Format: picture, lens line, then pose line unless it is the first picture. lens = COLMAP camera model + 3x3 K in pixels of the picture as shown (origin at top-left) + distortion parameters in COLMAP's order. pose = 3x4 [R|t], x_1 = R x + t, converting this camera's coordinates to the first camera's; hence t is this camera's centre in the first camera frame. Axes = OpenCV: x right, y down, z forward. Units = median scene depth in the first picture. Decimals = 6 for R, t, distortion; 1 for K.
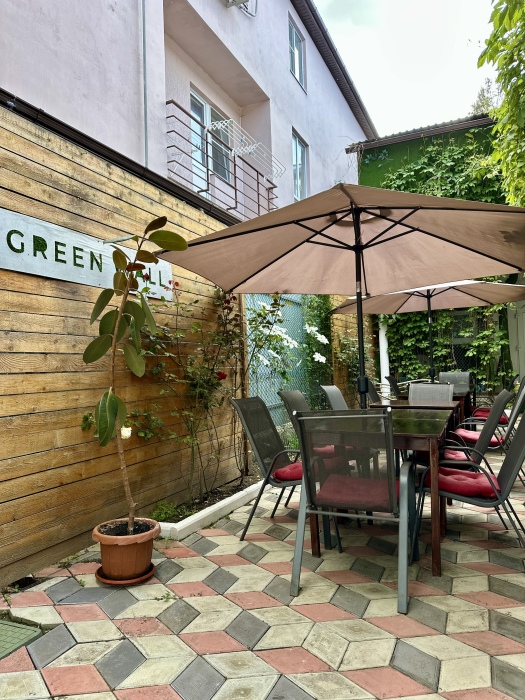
lens RADIAL K [[494.7, 0, 255.3], [0, 494.7, 350.5], [0, 0, 1]] dist [0.047876, -0.047450]
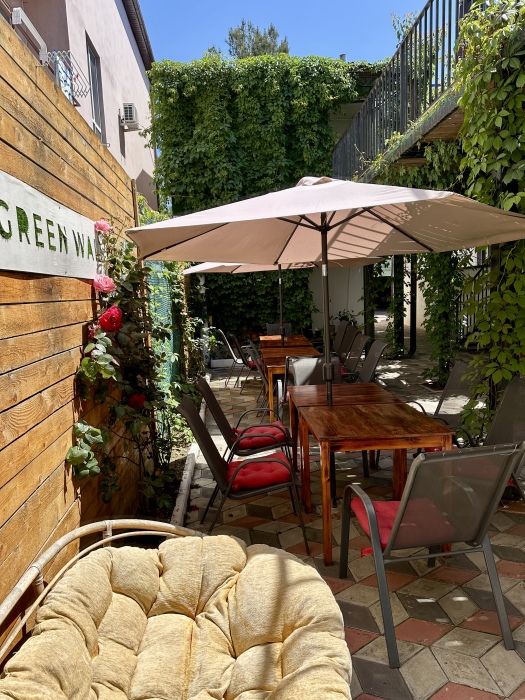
lens RADIAL K [[494.7, 0, 264.0], [0, 494.7, 350.7], [0, 0, 1]] dist [0.047876, -0.047450]
pose [[0.865176, -0.063123, 0.497479, -0.457582], [-0.005253, 0.990851, 0.134861, -0.129014], [-0.501440, -0.119292, 0.856929, 0.279150]]
